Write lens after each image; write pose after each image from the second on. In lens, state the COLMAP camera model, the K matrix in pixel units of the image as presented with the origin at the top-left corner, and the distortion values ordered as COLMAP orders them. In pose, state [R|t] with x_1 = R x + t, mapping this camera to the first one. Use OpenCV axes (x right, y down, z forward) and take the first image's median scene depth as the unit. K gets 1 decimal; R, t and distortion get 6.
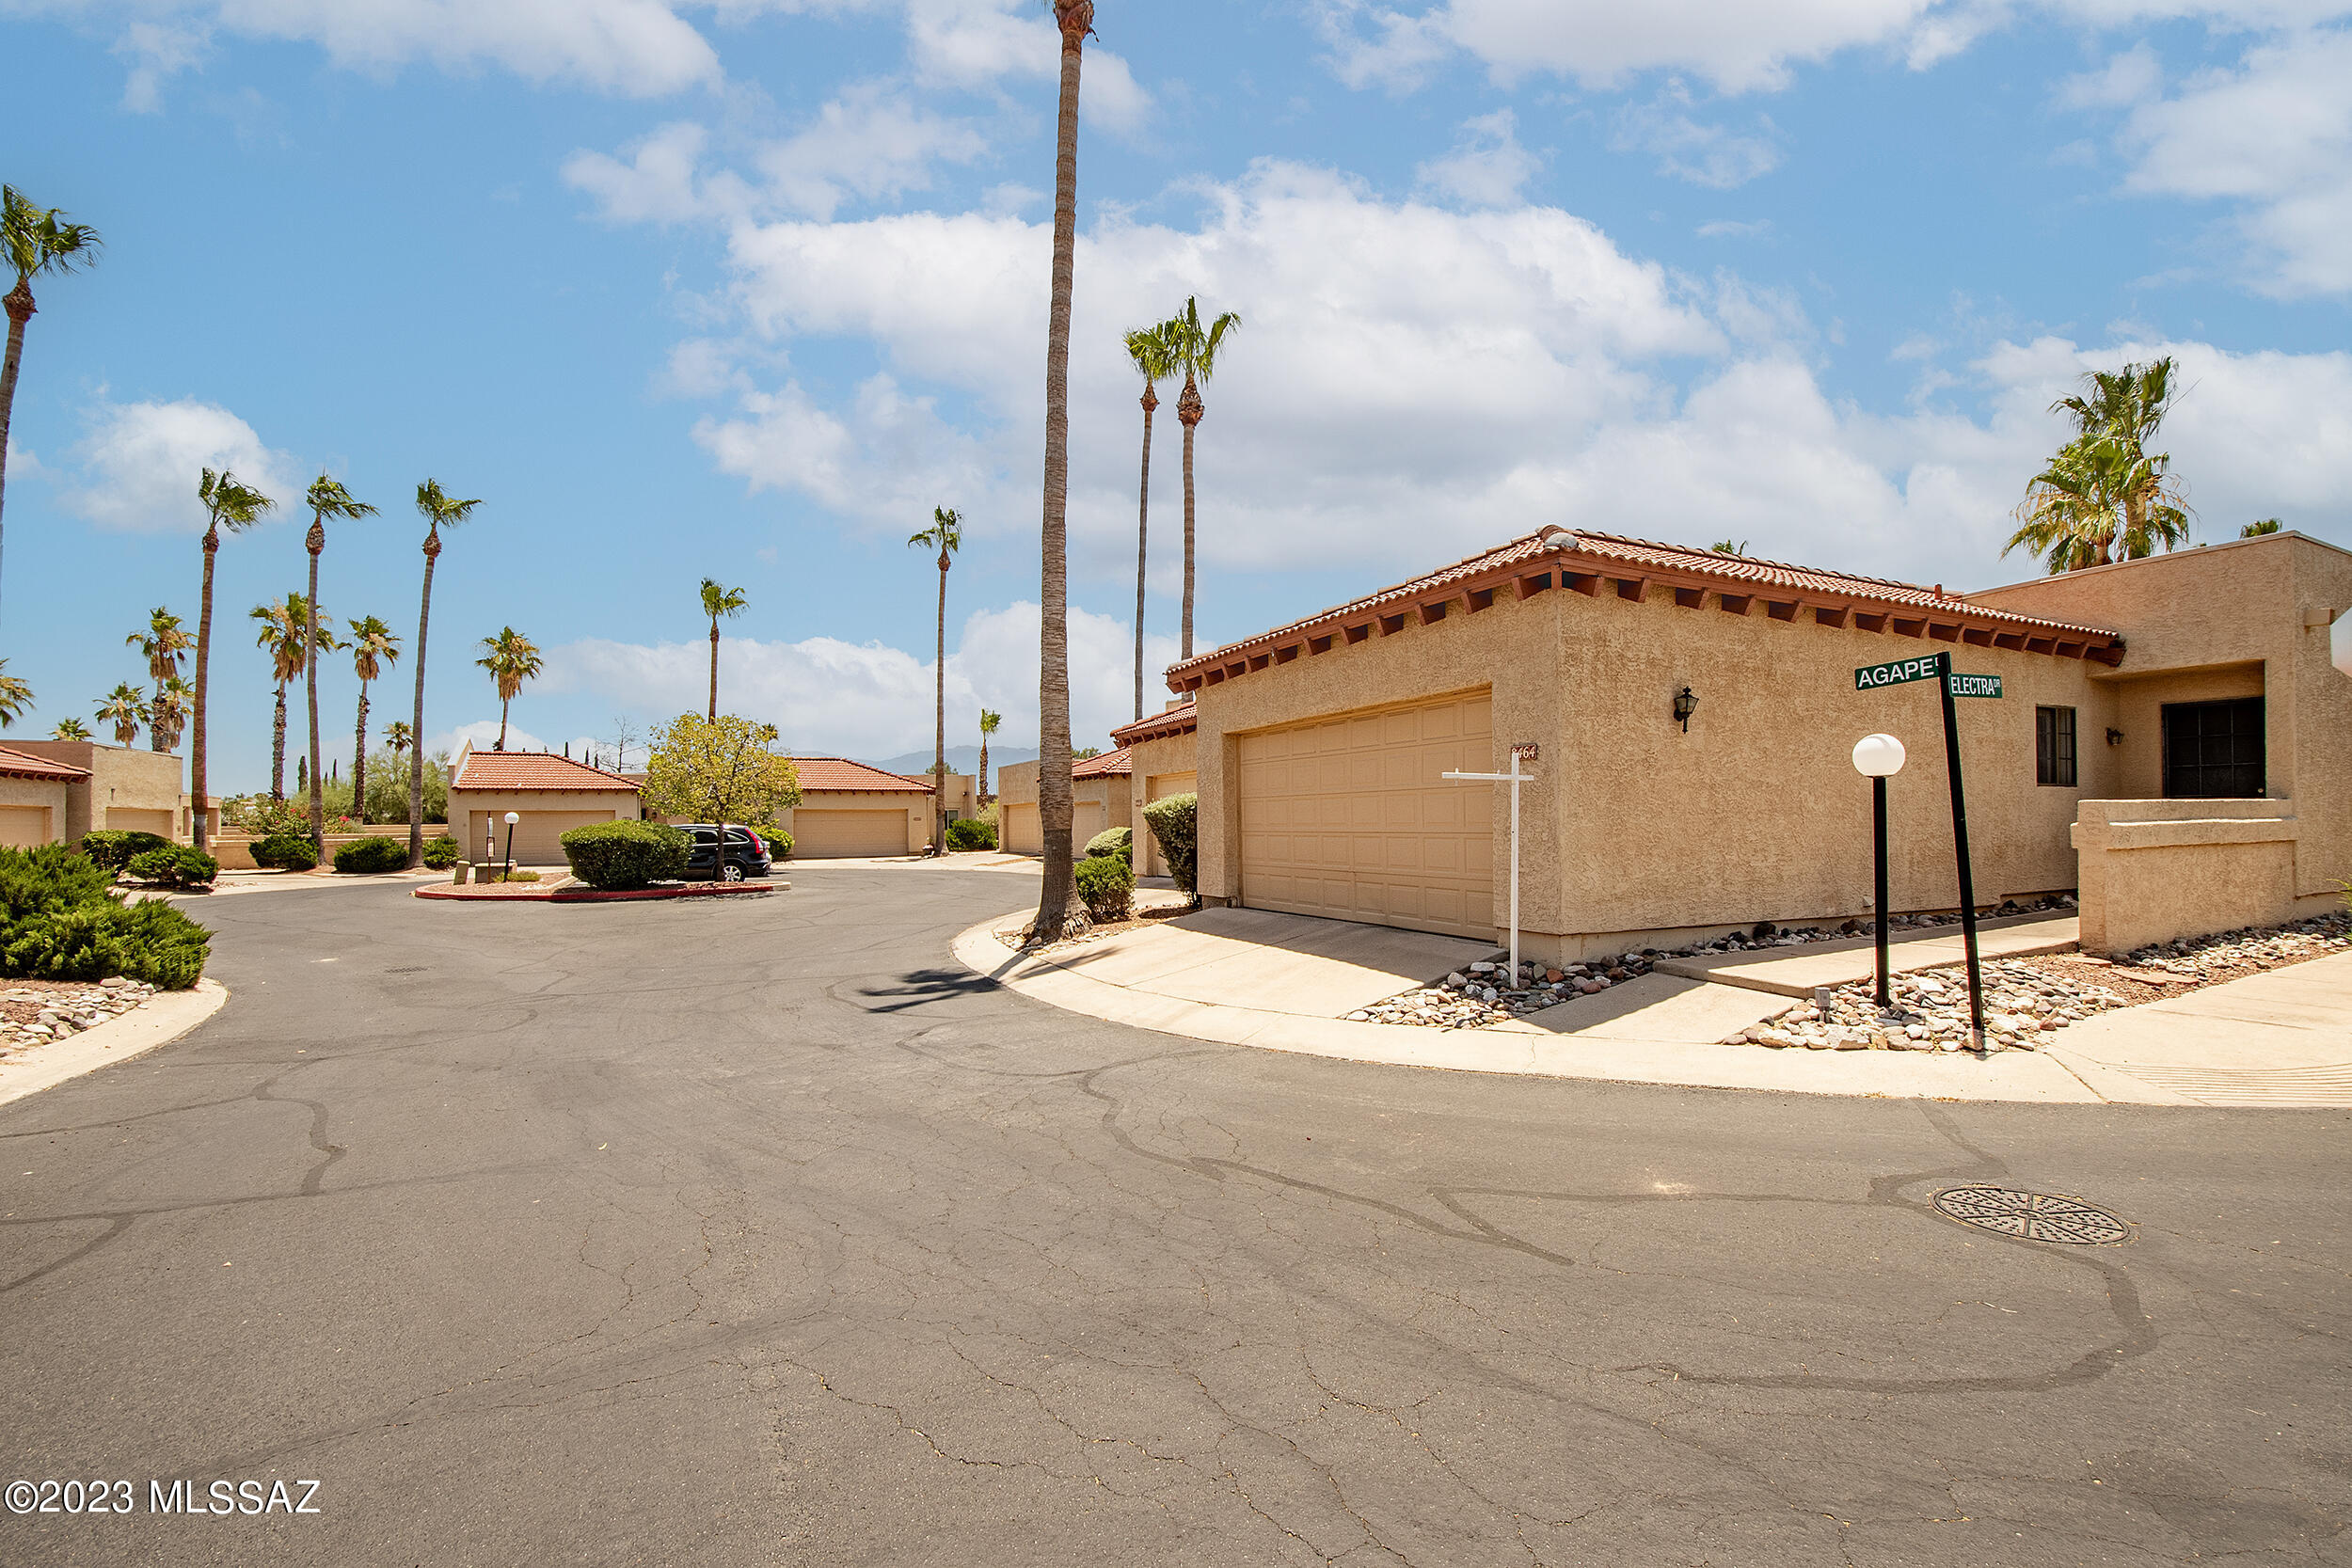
lens RADIAL K [[1052.2, 0, 1172.1], [0, 1052.2, 806.1], [0, 0, 1]] dist [-0.002794, -0.006760]
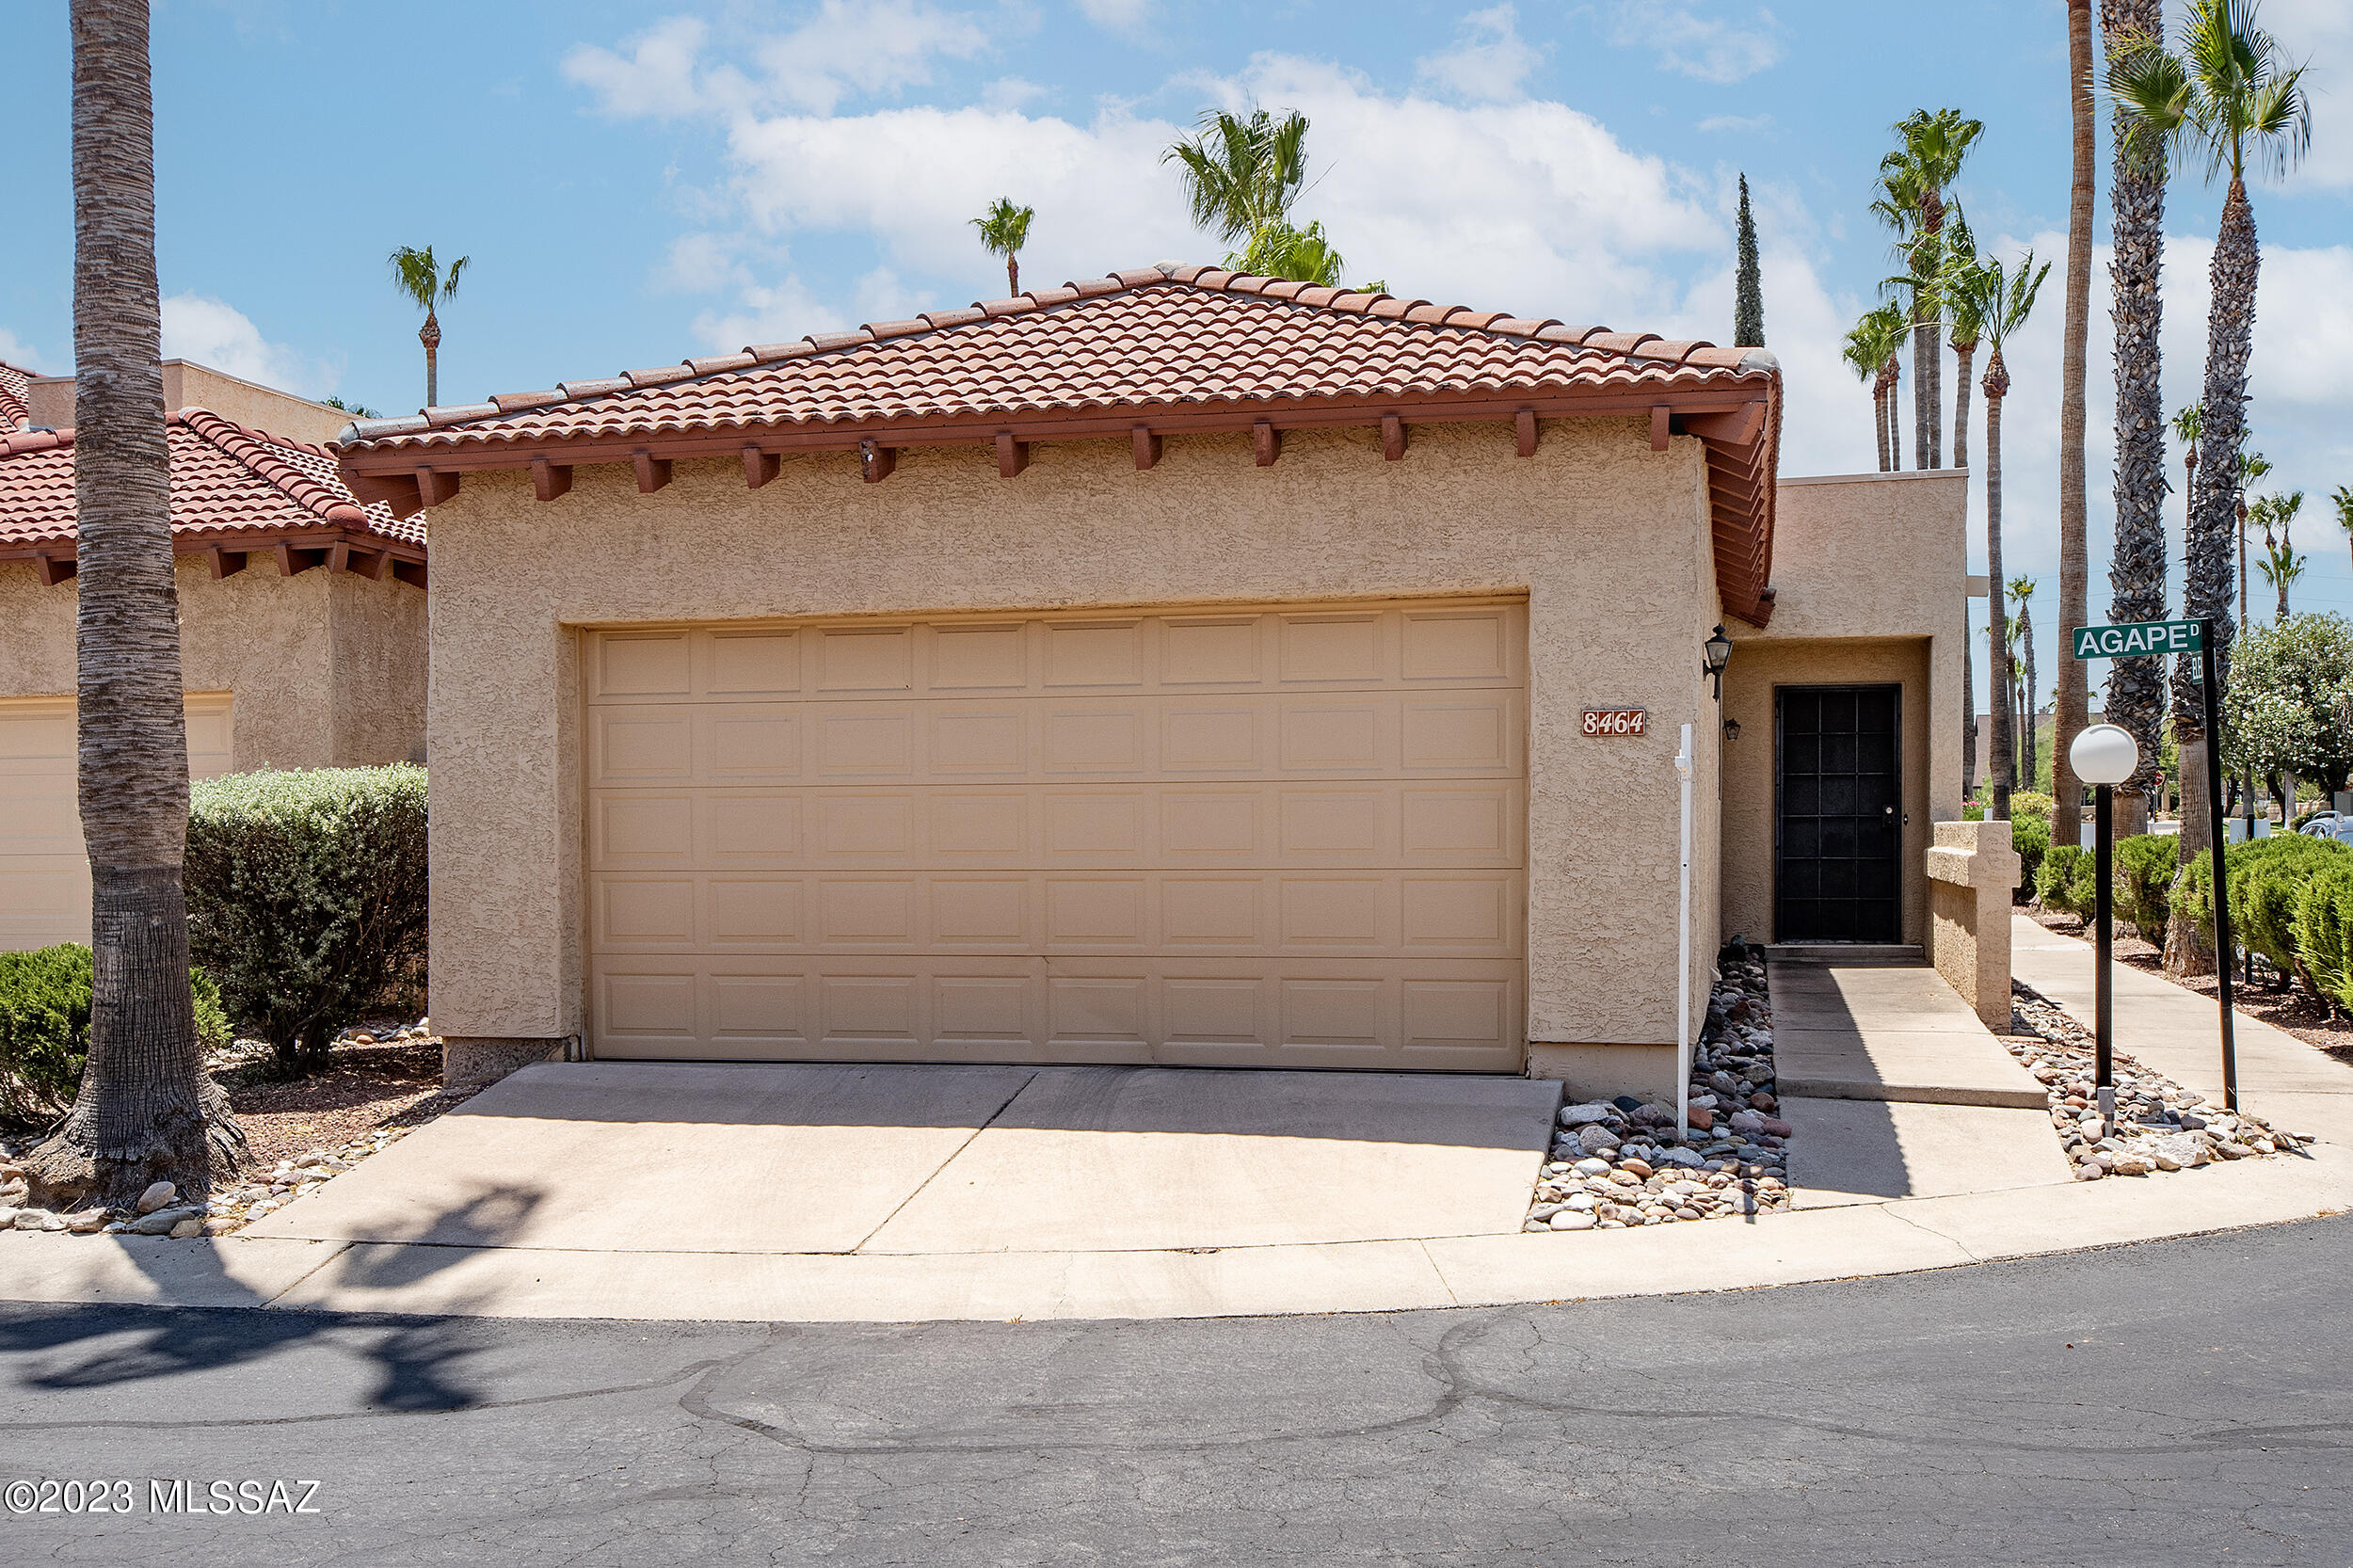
lens RADIAL K [[2453.2, 0, 1210.0], [0, 2453.2, 868.6], [0, 0, 1]] dist [0.031350, 0.000000]
pose [[0.625658, -0.002742, 0.780093, -0.850693], [-0.013592, 0.999804, 0.014415, 0.010637], [-0.779979, -0.019622, 0.625498, 0.372475]]
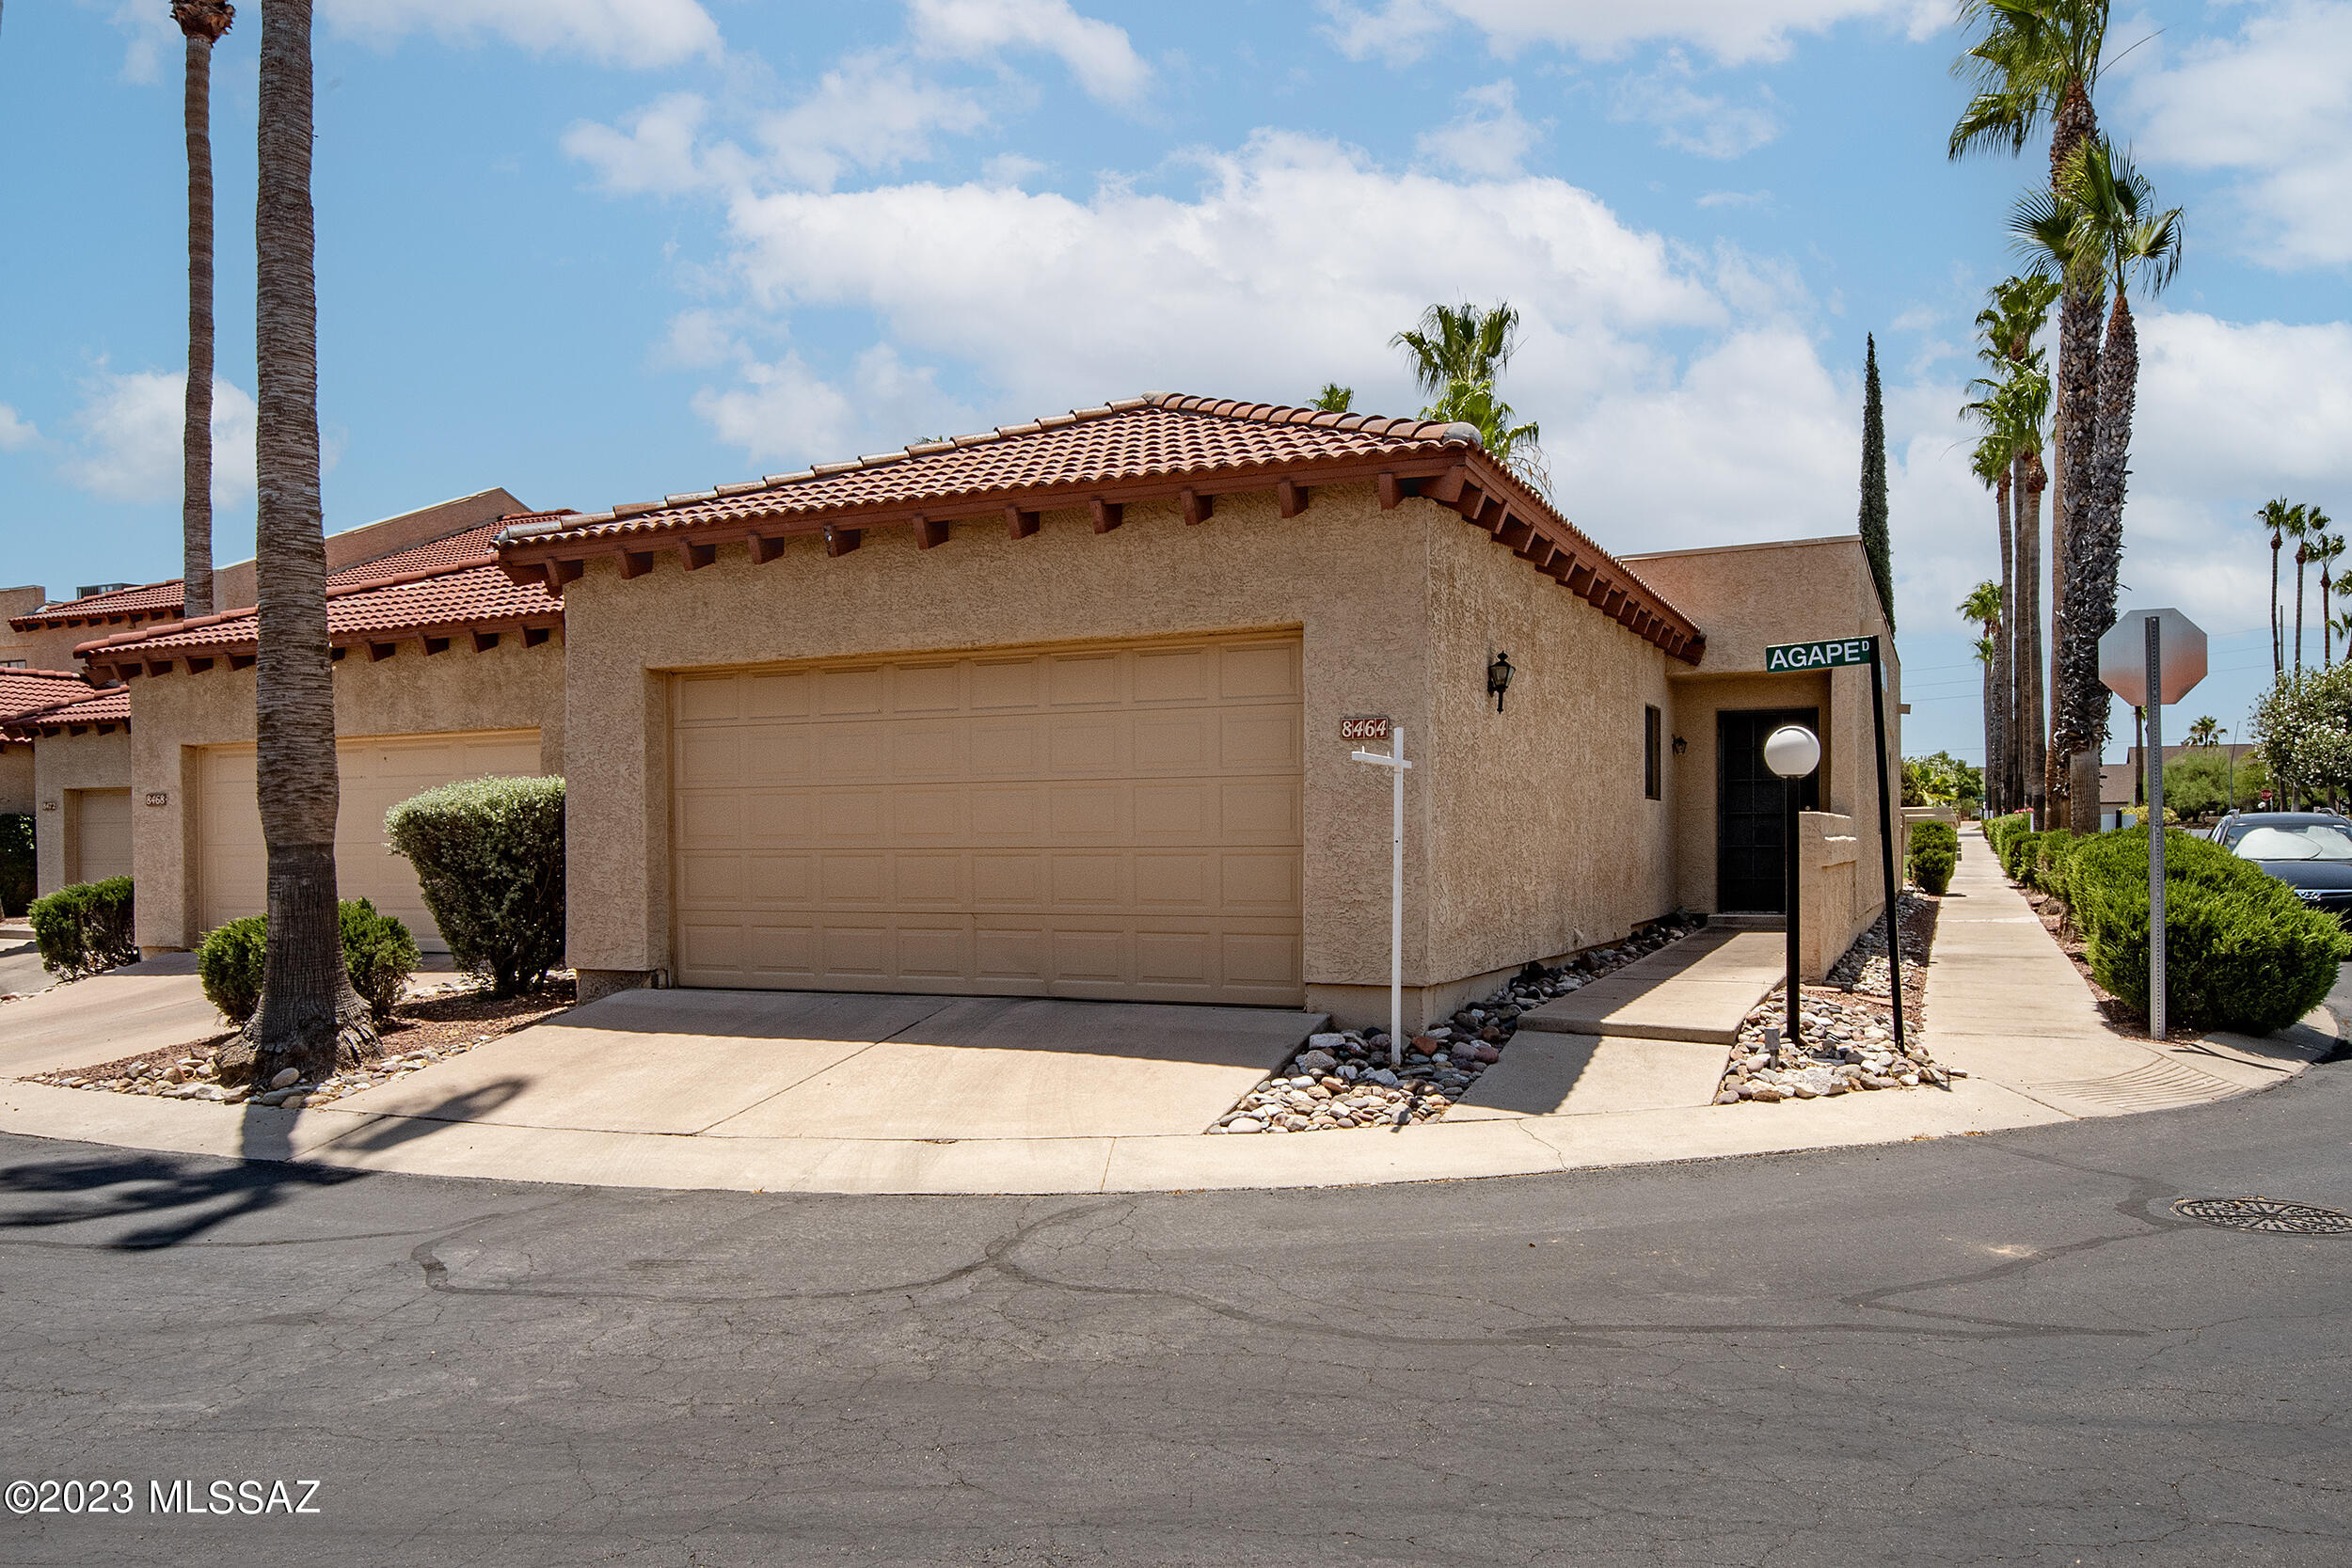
lens RADIAL K [[1739.0, 0, 1224.1], [0, 1739.0, 849.5], [0, 0, 1]] dist [0.018239, -0.005764]
pose [[0.759481, 0.004191, 0.650516, -0.507001], [-0.012468, 0.999889, 0.008115, 0.021720], [-0.650410, -0.014273, 0.759449, 0.196980]]
